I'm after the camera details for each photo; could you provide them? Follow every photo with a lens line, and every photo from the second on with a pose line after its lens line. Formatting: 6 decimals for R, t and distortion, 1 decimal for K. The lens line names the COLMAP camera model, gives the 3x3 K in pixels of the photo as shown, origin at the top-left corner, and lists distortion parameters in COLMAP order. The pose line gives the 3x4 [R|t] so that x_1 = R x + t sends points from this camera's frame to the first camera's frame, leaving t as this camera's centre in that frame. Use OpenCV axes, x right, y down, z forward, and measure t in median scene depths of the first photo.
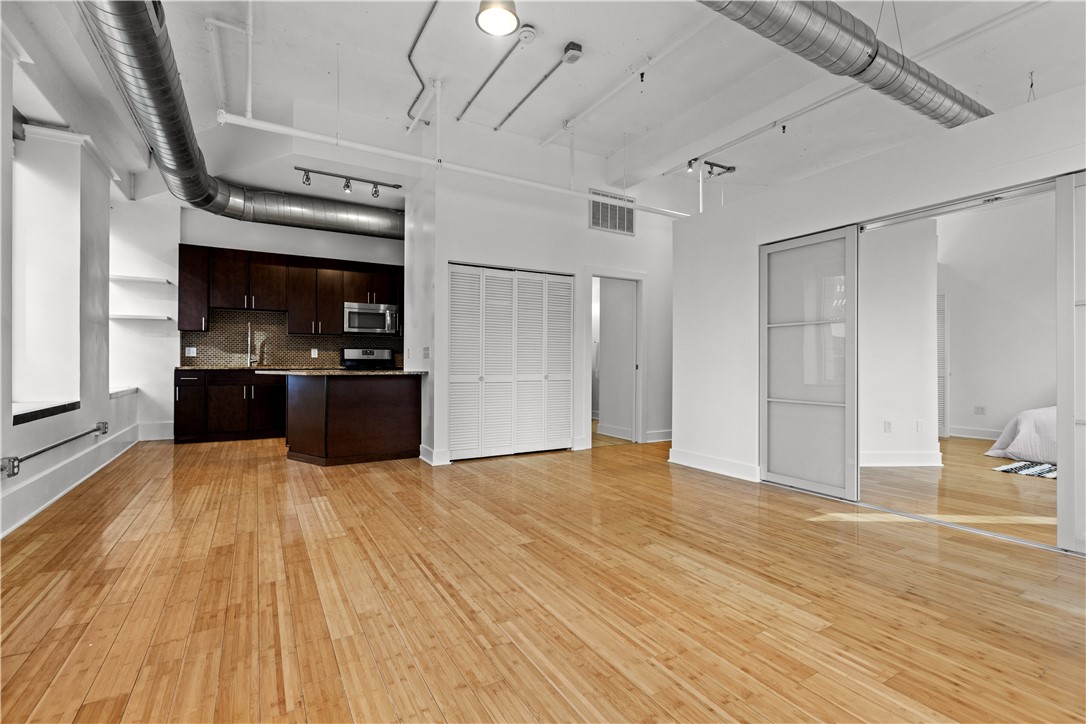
lens RADIAL K [[492.9, 0, 546.1], [0, 492.9, 361.8], [0, 0, 1]] dist [0.001412, -0.001267]
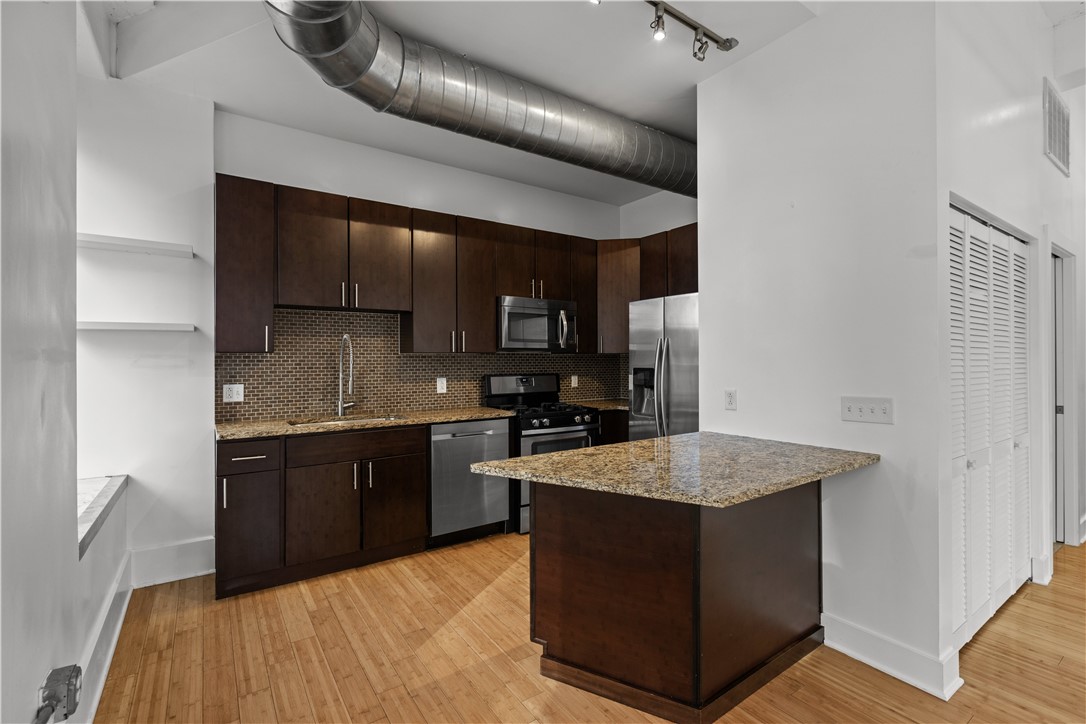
lens RADIAL K [[492.9, 0, 547.4], [0, 492.9, 357.9], [0, 0, 1]] dist [0.001412, -0.001267]
pose [[0.997005, -0.008957, 0.076817, -0.678968], [0.009274, 0.999950, -0.003770, -0.079733], [-0.076779, 0.004471, 0.997038, 0.729967]]
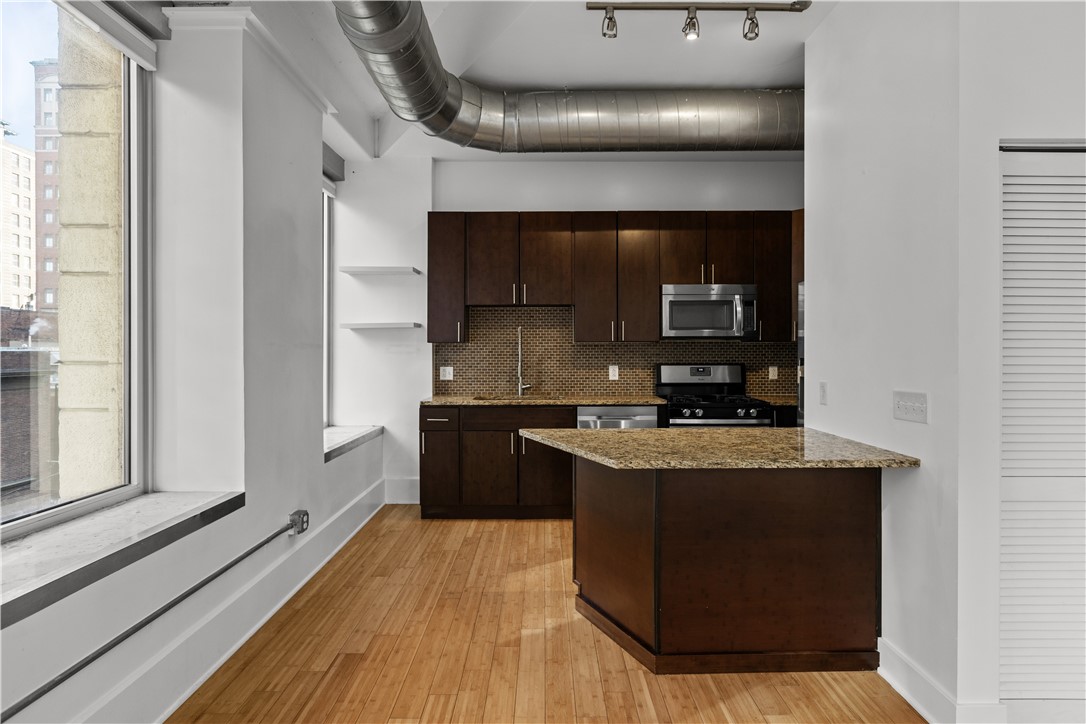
lens RADIAL K [[581.0, 0, 546.2], [0, 581.0, 353.6], [0, 0, 1]] dist [-0.003727, 0.001105]
pose [[0.863457, -0.003547, -0.504409, -0.317979], [0.006025, 0.999976, 0.003282, -0.075612], [0.504386, -0.005873, 0.863458, 0.599948]]
